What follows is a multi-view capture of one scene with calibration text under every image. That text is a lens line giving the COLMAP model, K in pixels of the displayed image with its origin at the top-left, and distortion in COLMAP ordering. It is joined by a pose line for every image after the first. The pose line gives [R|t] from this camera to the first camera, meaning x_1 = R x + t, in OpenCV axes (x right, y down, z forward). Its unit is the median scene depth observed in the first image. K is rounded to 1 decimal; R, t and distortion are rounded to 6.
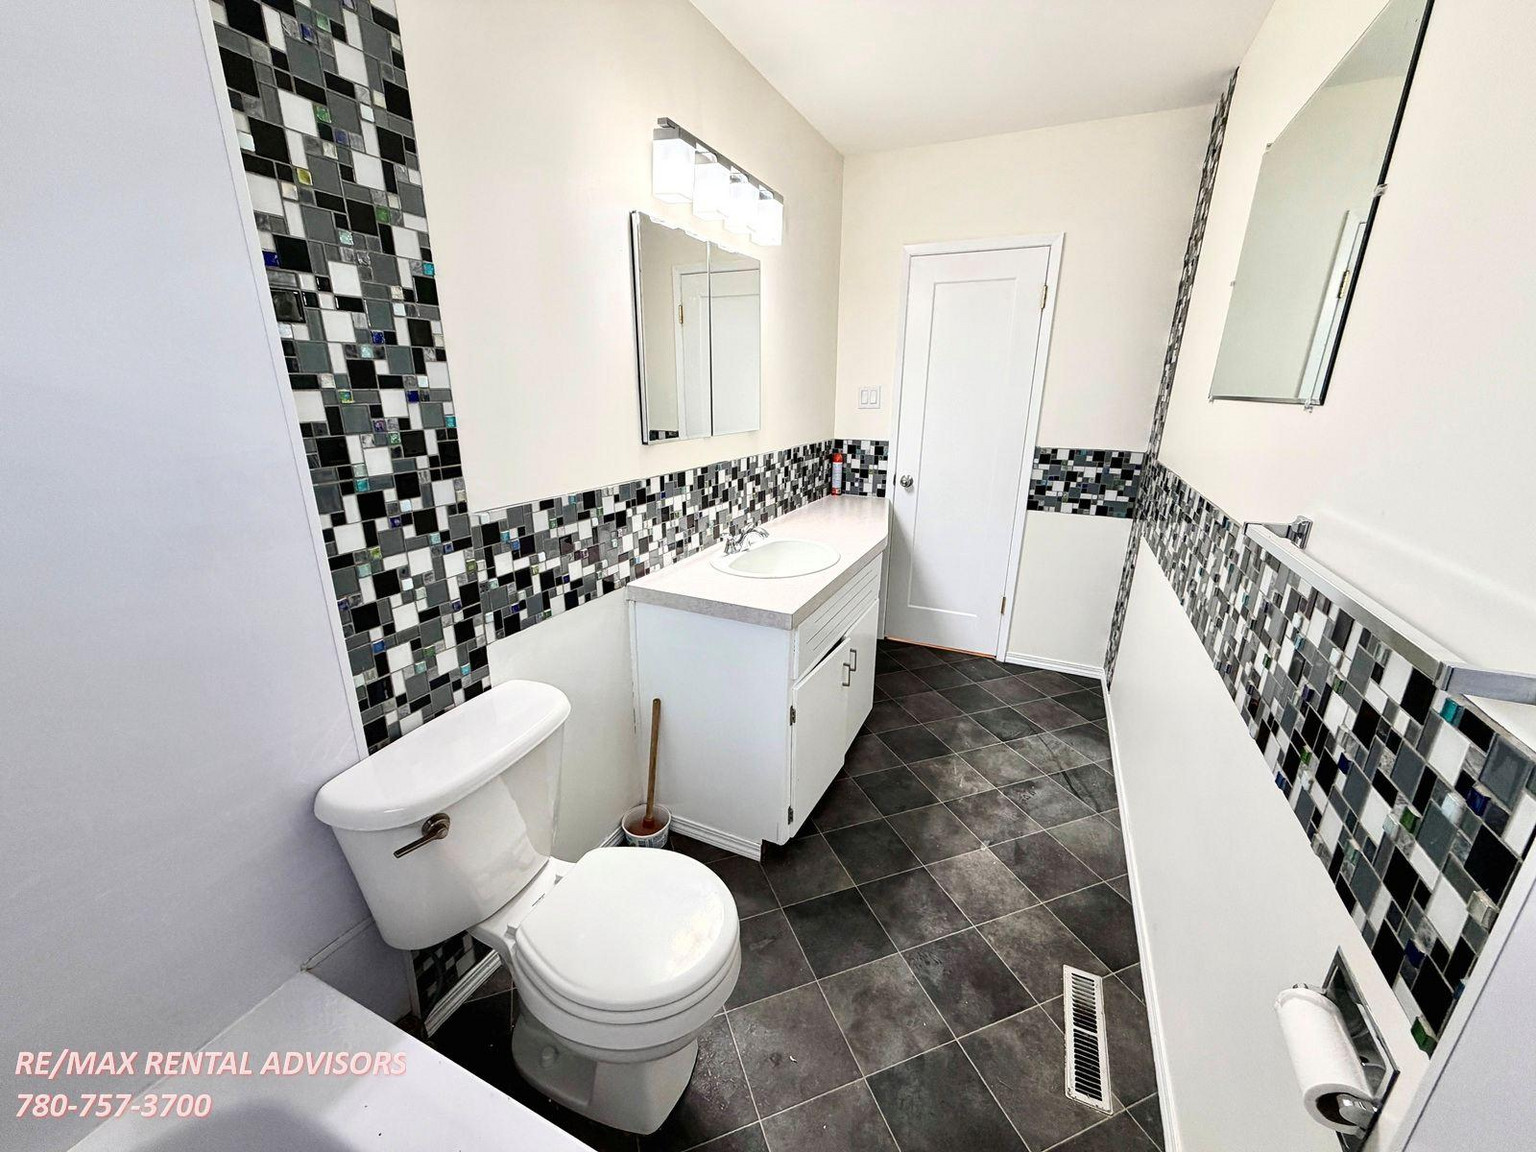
lens RADIAL K [[609.1, 0, 766.6], [0, 609.1, 575.3], [0, 0, 1]] dist [-0.000539, -0.000264]
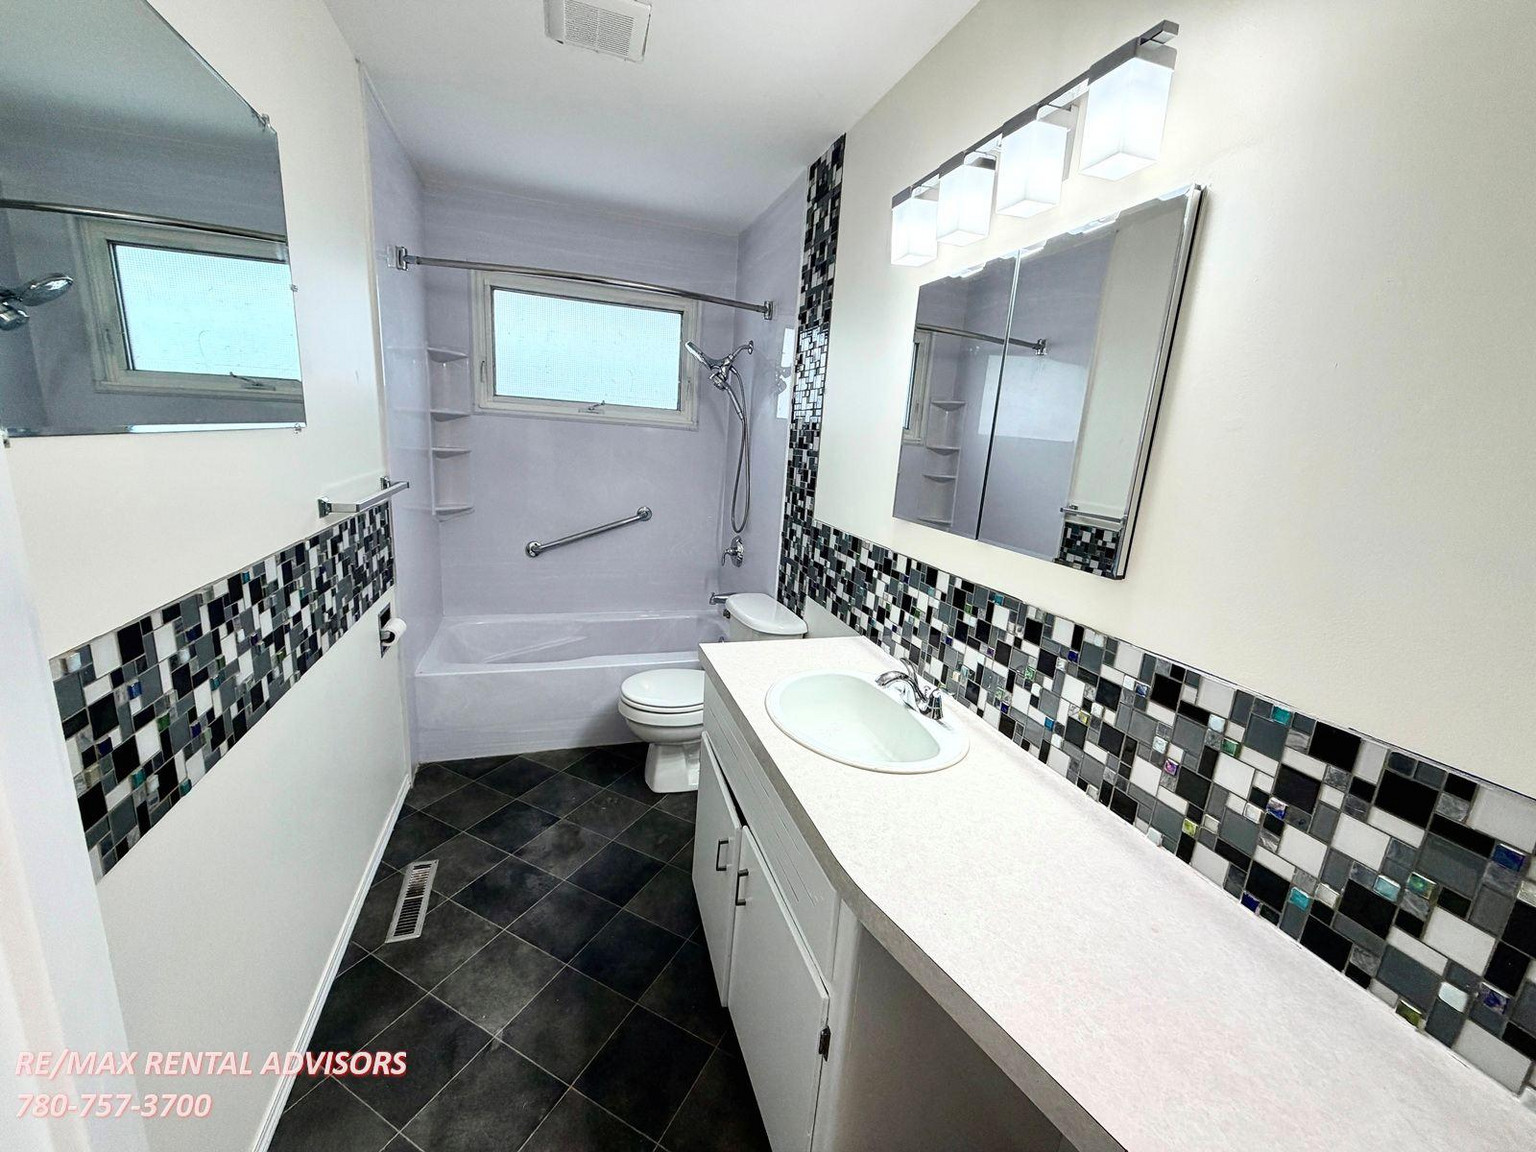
lens RADIAL K [[609.1, 0, 762.5], [0, 609.1, 577.3], [0, 0, 1]] dist [-0.000539, -0.000264]
pose [[-0.722798, 0.098700, -0.683975, 0.594199], [-0.277566, 0.864940, 0.418135, -0.451870], [0.632867, 0.492075, -0.597781, 1.410778]]
